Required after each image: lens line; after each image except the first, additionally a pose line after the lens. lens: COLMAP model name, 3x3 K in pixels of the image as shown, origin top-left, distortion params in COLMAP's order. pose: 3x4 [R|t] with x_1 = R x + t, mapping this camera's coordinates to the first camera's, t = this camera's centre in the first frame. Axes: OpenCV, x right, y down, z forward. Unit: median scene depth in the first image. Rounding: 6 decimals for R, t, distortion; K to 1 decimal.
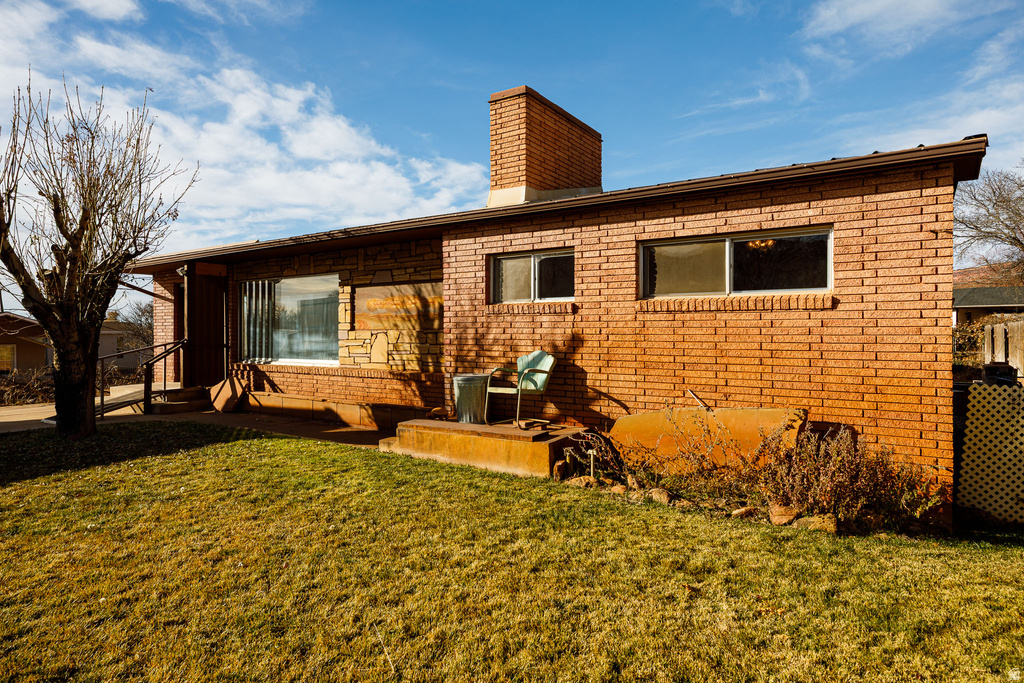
lens RADIAL K [[611.7, 0, 512.0], [0, 611.7, 341.5], [0, 0, 1]] dist [0.002691, 0.002324]
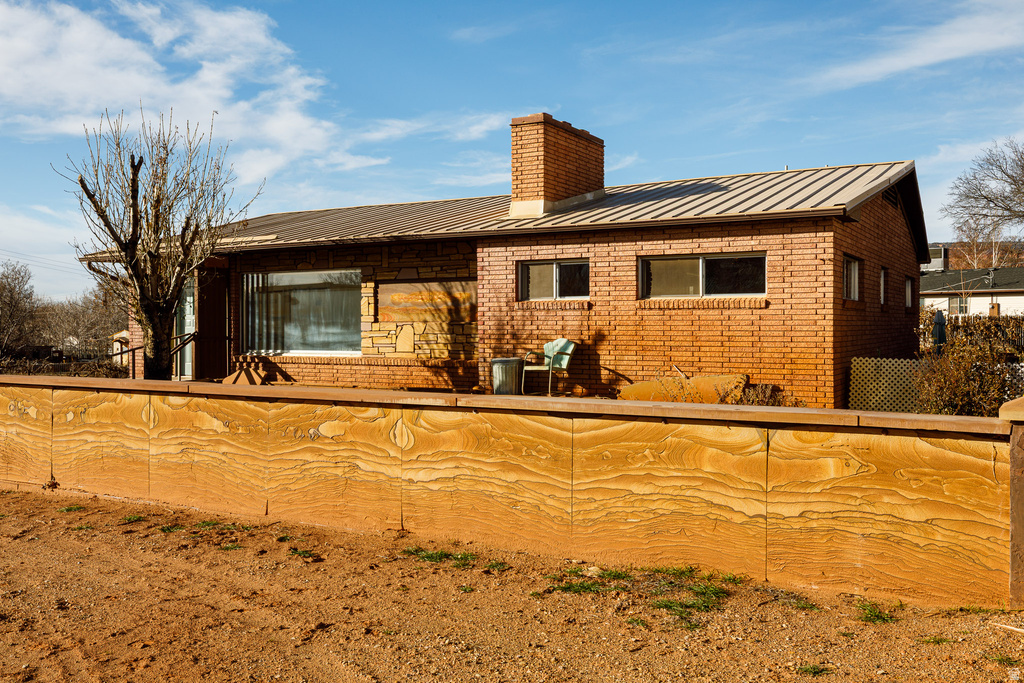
lens RADIAL K [[941.5, 0, 512.0], [0, 941.5, 341.5], [0, 0, 1]] dist [0.003034, -0.000559]
pose [[0.997663, -0.003816, 0.068213, -0.198241], [0.003486, 0.999982, 0.004964, 0.011645], [-0.068231, -0.004715, 0.997658, -0.980475]]
